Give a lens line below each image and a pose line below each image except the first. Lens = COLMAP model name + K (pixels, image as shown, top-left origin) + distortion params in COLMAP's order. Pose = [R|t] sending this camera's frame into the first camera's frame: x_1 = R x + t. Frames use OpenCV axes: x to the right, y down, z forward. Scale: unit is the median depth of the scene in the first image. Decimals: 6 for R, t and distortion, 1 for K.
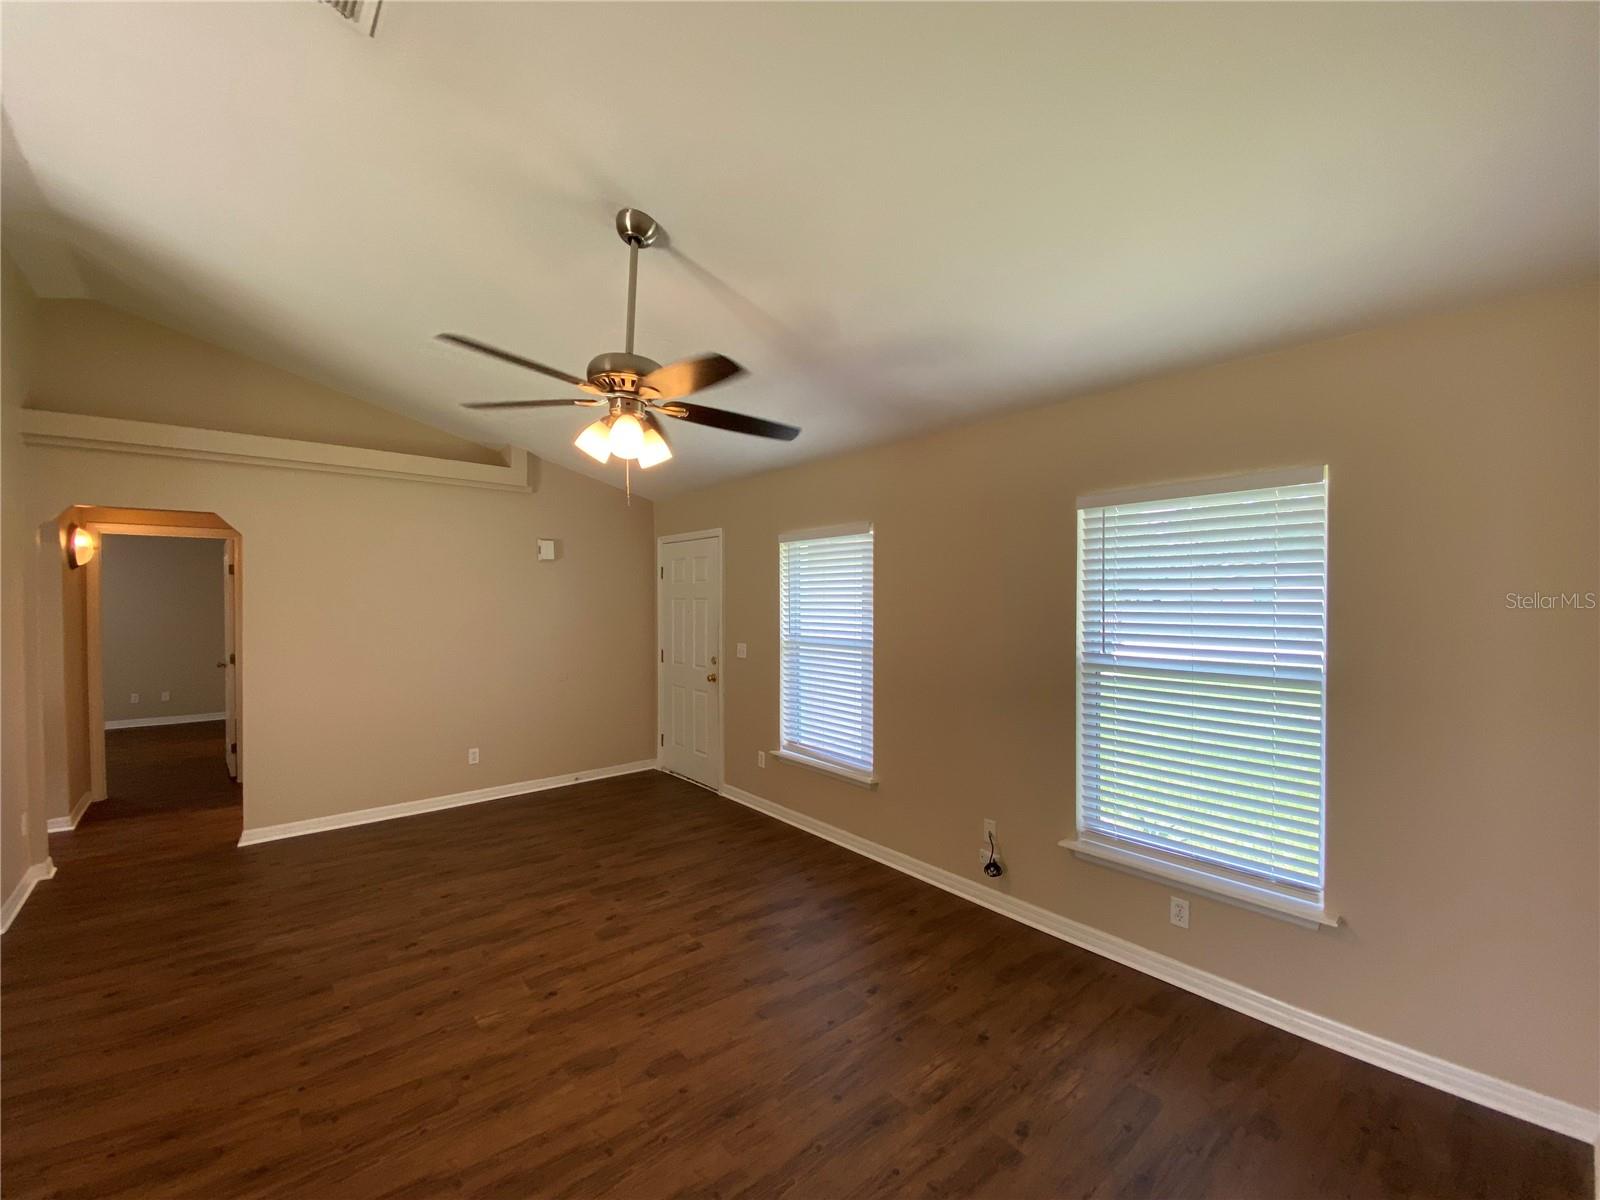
lens RADIAL K [[644.7, 0, 799.2], [0, 644.7, 605.5], [0, 0, 1]] dist [-0.001882, -0.010284]
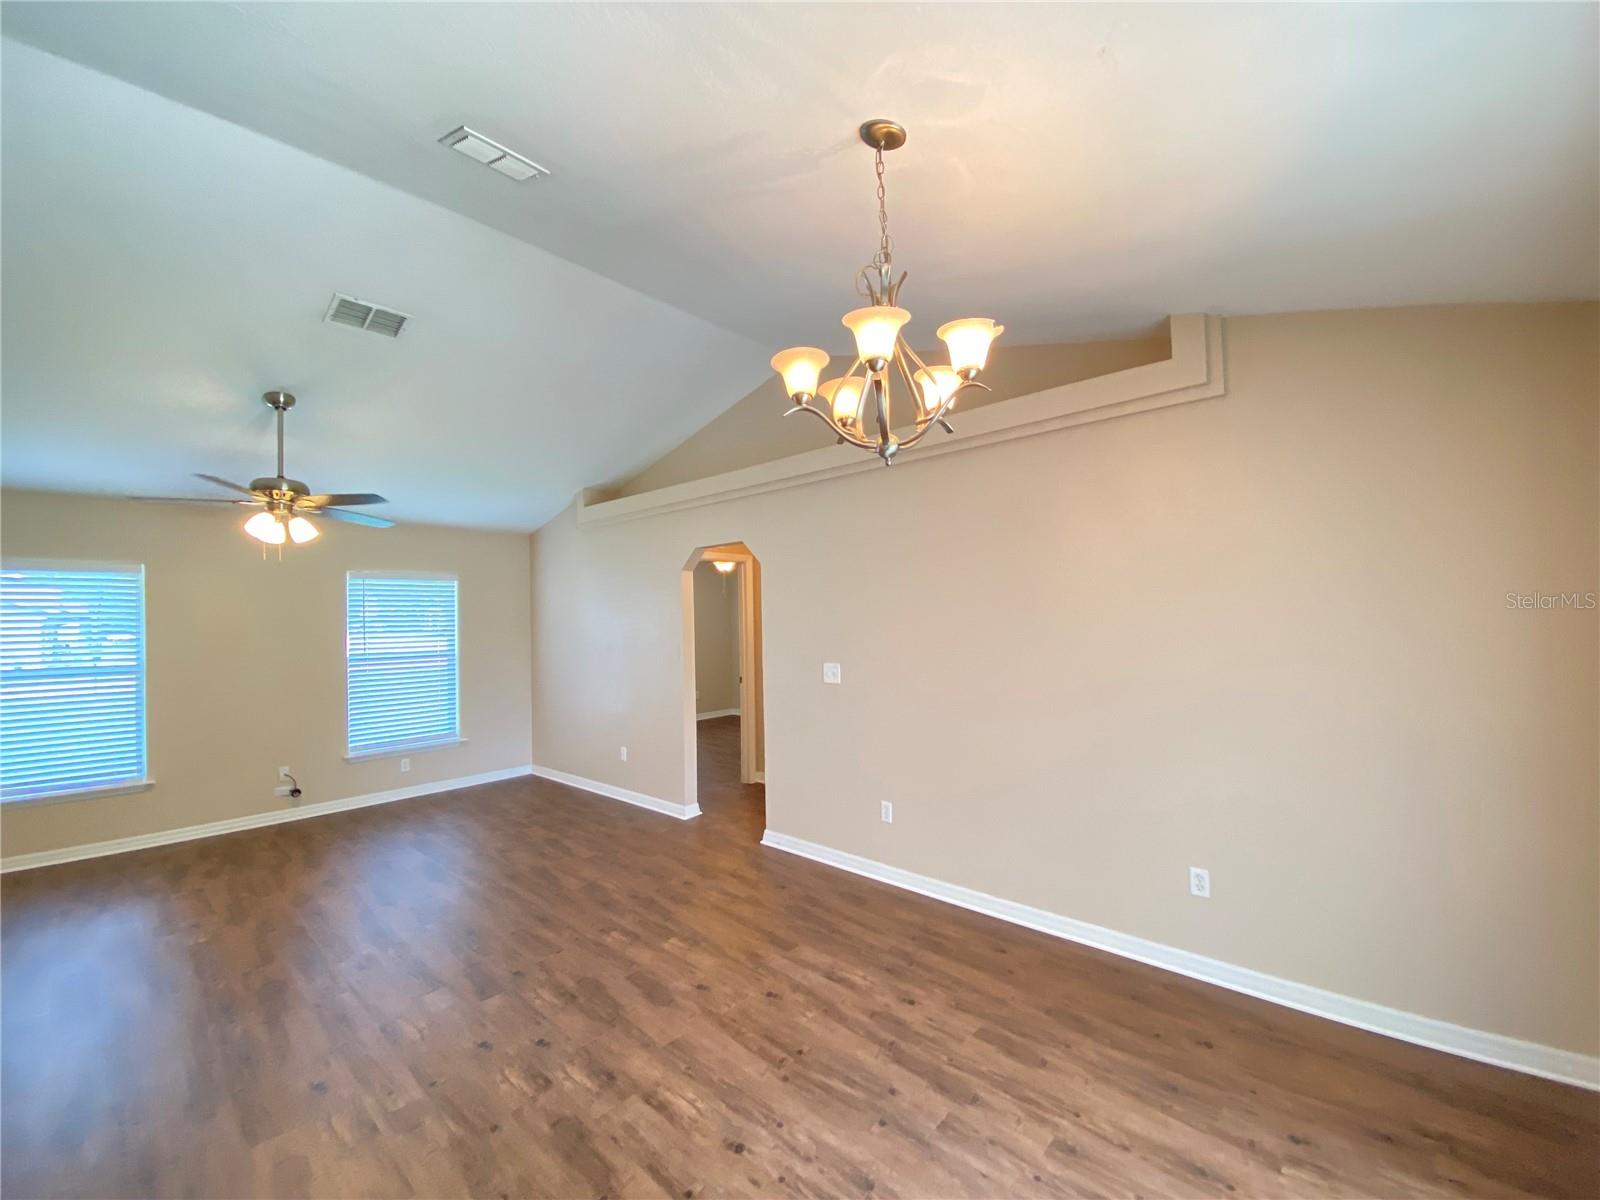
lens RADIAL K [[644.7, 0, 789.8], [0, 644.7, 609.0], [0, 0, 1]] dist [-0.001882, -0.010284]
pose [[-0.117416, 0.021172, 0.992857, -1.404847], [0.033025, 0.999303, -0.017404, 0.013688], [-0.992534, 0.030745, -0.118033, -0.063404]]
